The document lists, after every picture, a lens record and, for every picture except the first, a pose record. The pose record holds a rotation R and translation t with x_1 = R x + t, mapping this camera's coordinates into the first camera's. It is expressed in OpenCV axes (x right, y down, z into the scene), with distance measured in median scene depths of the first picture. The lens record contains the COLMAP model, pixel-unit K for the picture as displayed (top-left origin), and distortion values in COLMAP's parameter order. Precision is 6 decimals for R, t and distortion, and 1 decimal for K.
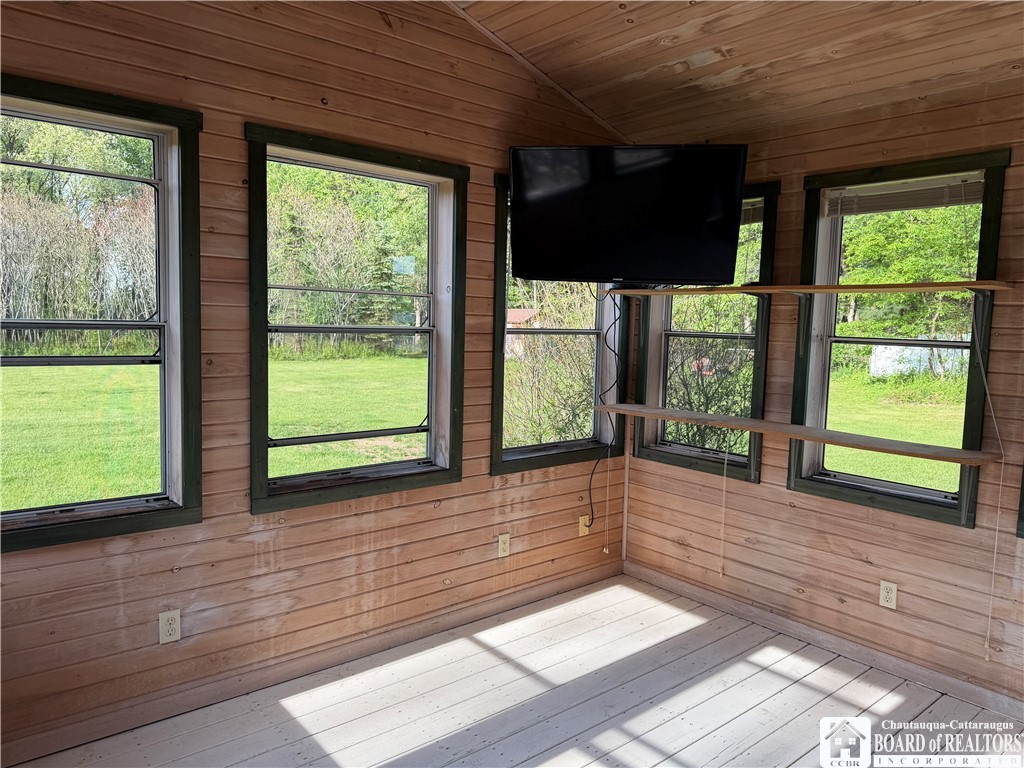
lens RADIAL K [[723.1, 0, 511.9], [0, 723.1, 383.4], [0, 0, 1]] dist [0.002614, 0.000445]
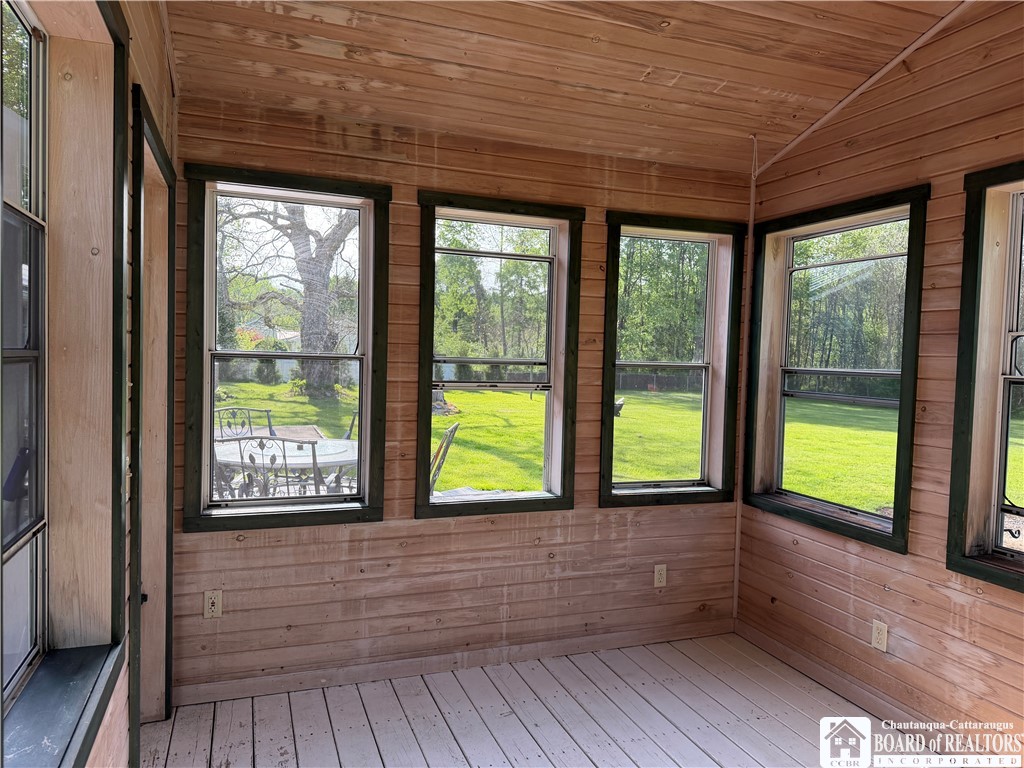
lens RADIAL K [[723.1, 0, 511.6], [0, 723.1, 384.5], [0, 0, 1]] dist [0.002614, 0.000445]
pose [[-0.339773, 0.006553, -0.940485, 0.792286], [-0.116447, 0.991988, 0.048981, -0.046535], [0.933271, 0.126159, -0.336288, 0.779600]]
